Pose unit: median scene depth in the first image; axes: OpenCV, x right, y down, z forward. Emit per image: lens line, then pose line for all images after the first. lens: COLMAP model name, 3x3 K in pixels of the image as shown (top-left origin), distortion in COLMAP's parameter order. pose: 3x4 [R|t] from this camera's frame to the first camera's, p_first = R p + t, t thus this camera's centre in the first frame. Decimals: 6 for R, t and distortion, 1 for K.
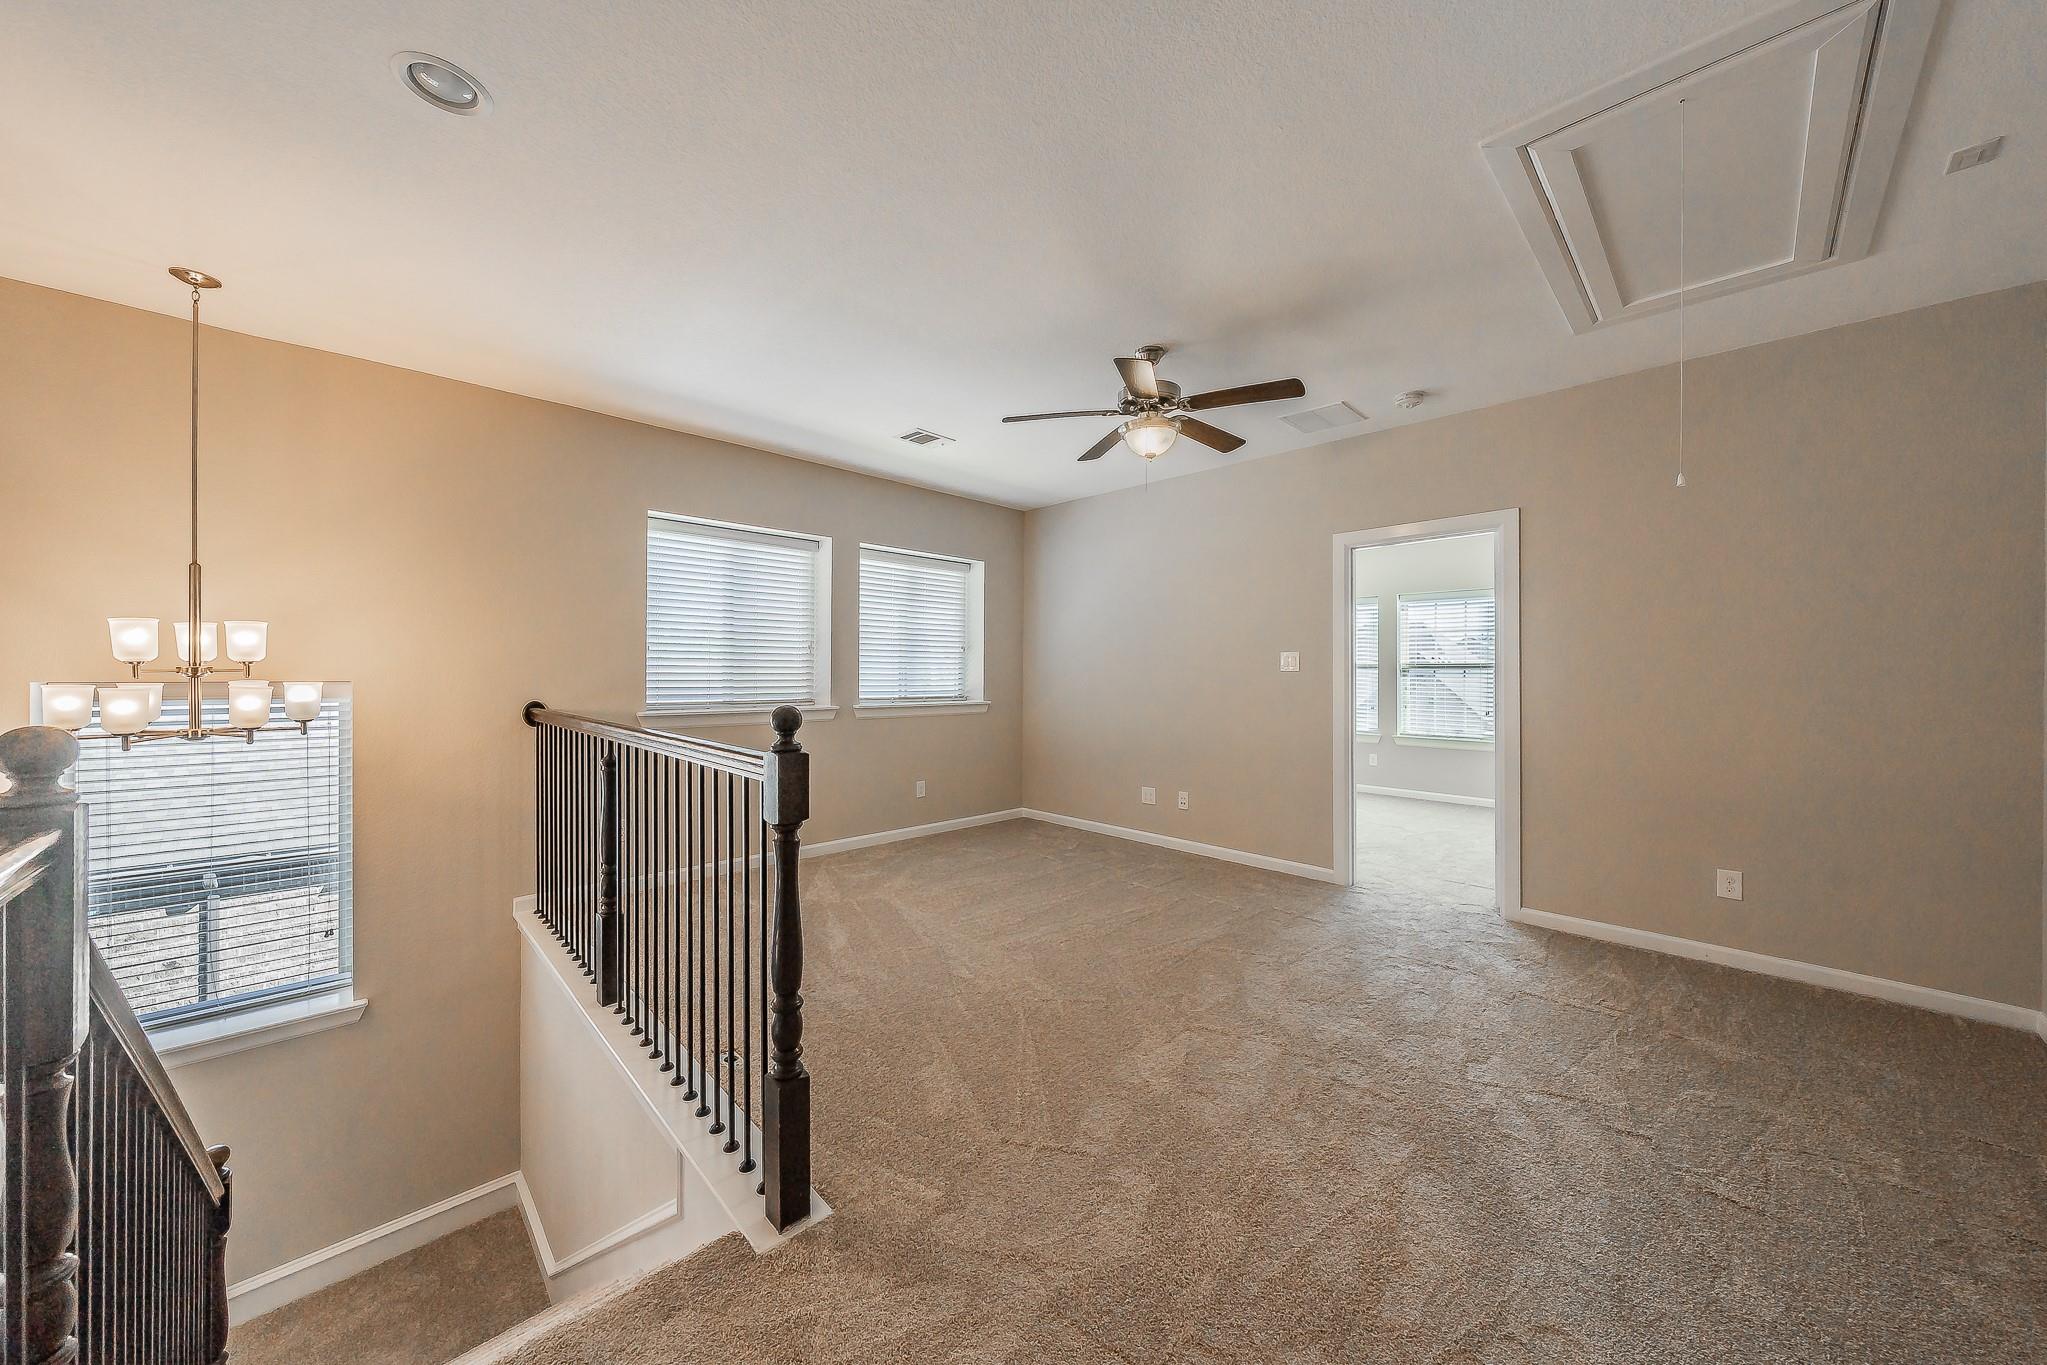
lens RADIAL K [[706.7, 0, 1023.5], [0, 706.7, 682.5], [0, 0, 1]] dist [0.000204, 0.000010]
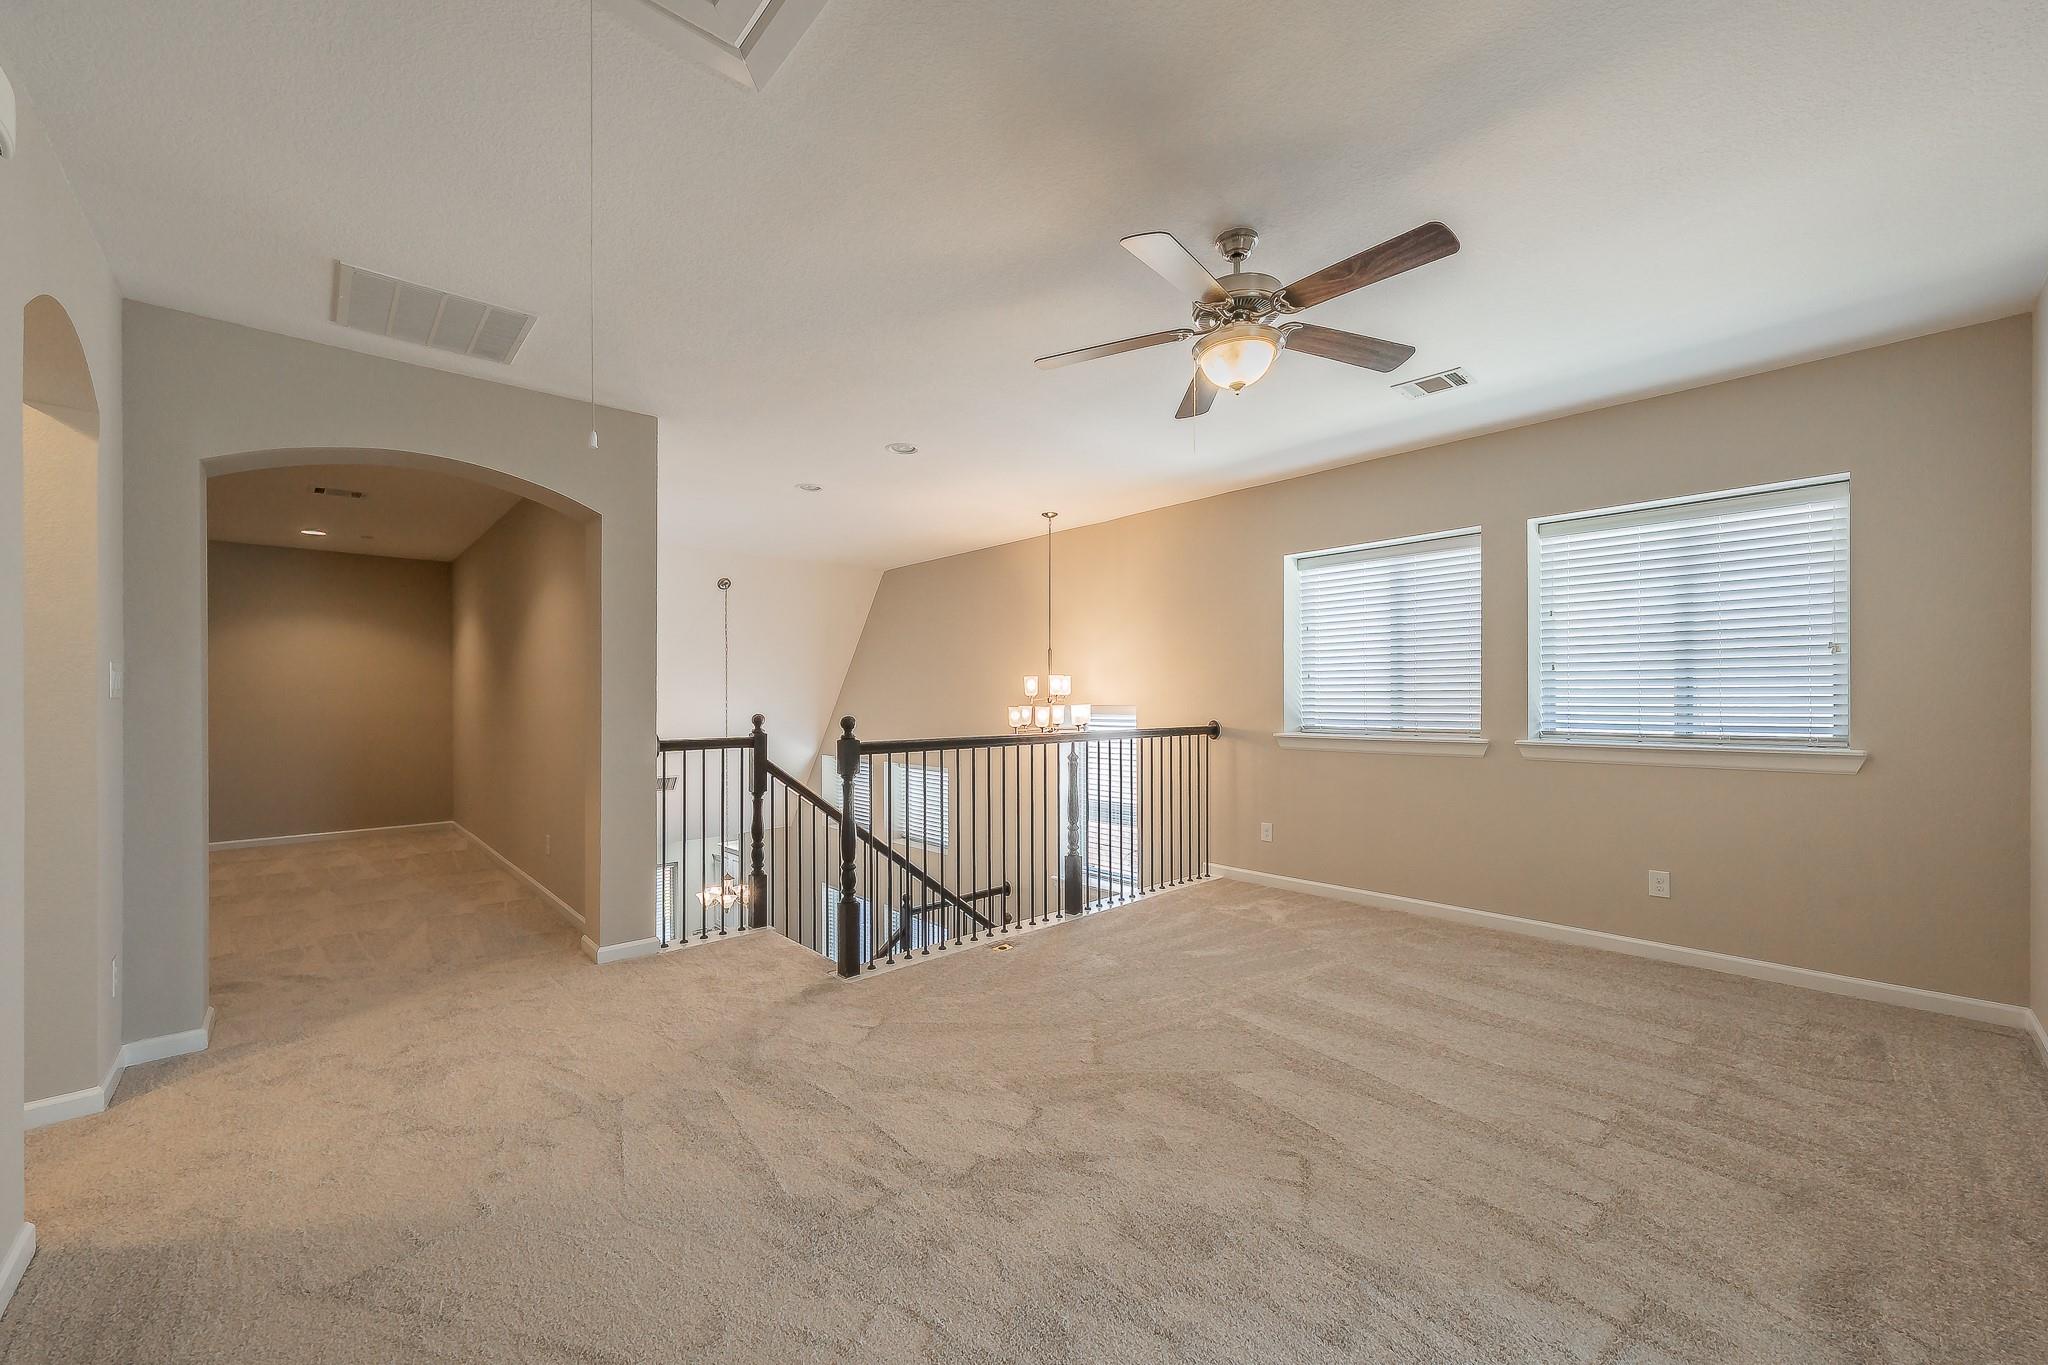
lens RADIAL K [[787.3, 0, 1023.4], [0, 787.3, 688.6], [0, 0, 1]] dist [-0.001733, -0.000164]
pose [[-0.005383, -0.008886, -0.999946, 0.960936], [-0.005080, 0.999948, -0.008859, -0.021550], [0.999973, 0.005032, -0.005428, 0.759413]]
